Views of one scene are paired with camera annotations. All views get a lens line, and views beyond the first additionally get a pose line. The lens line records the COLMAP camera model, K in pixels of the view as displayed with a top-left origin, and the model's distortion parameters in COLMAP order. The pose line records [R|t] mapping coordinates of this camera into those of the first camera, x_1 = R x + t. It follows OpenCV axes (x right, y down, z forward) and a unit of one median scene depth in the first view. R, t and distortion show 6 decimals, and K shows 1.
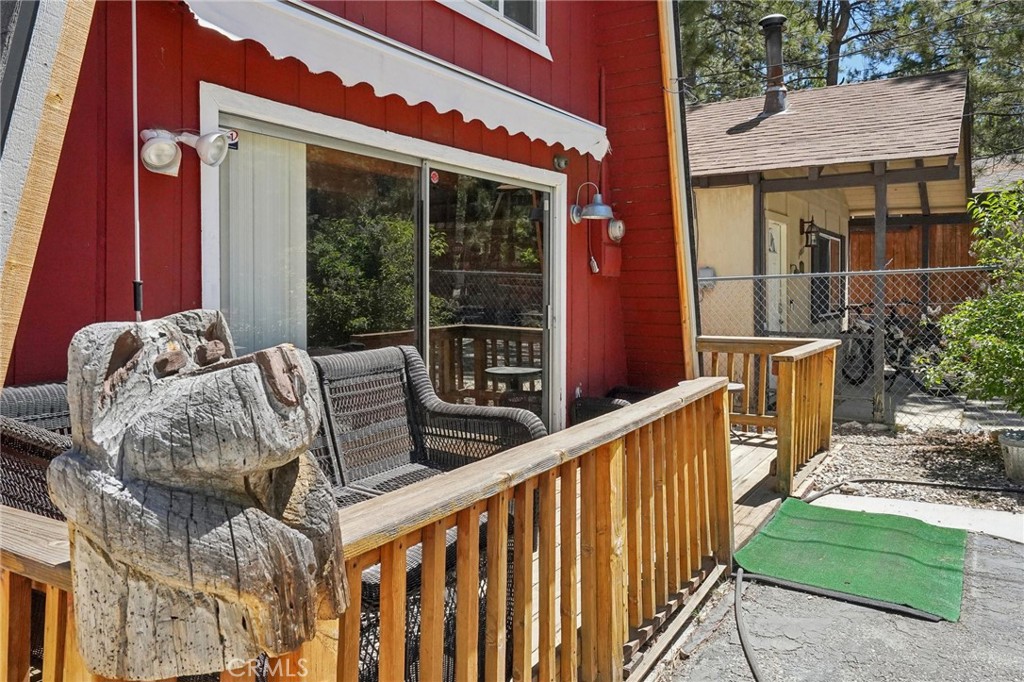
lens RADIAL K [[738.1, 0, 508.7], [0, 738.1, 290.2], [0, 0, 1]] dist [0.006494, 0.002687]
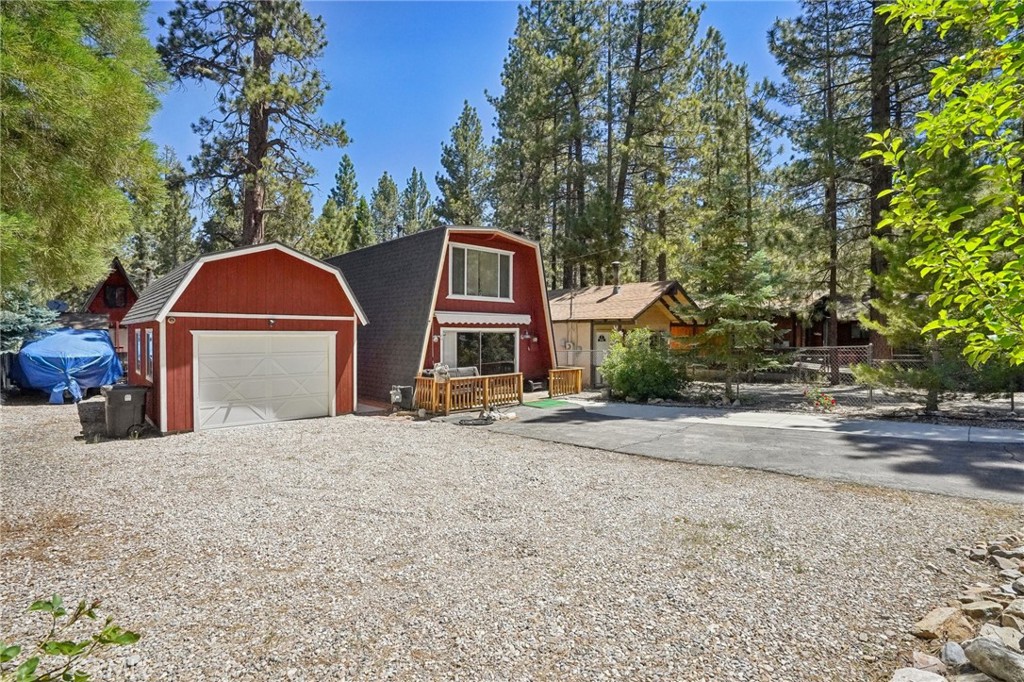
lens RADIAL K [[479.6, 0, 508.2], [0, 479.6, 335.7], [0, 0, 1]] dist [-0.030222, 0.000587]
pose [[0.970930, 0.005705, -0.239294, 0.817360], [-0.006141, 0.999981, -0.001078, -0.130051], [0.239283, 0.002516, 0.970947, -2.056861]]
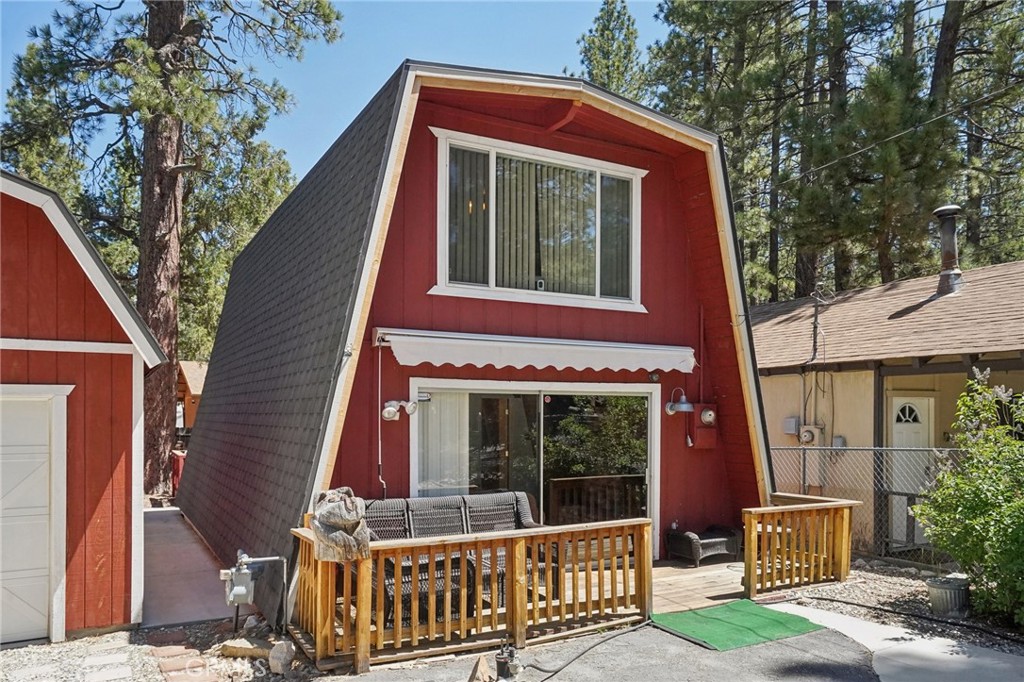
lens RADIAL K [[737.6, 0, 511.4], [0, 737.6, 418.0], [0, 0, 1]] dist [0.016528, 0.004321]
pose [[0.880115, 0.005986, -0.474722, 0.640272], [-0.006753, 0.999977, 0.000091, -0.099528], [0.474712, 0.003126, 0.880136, -0.599528]]
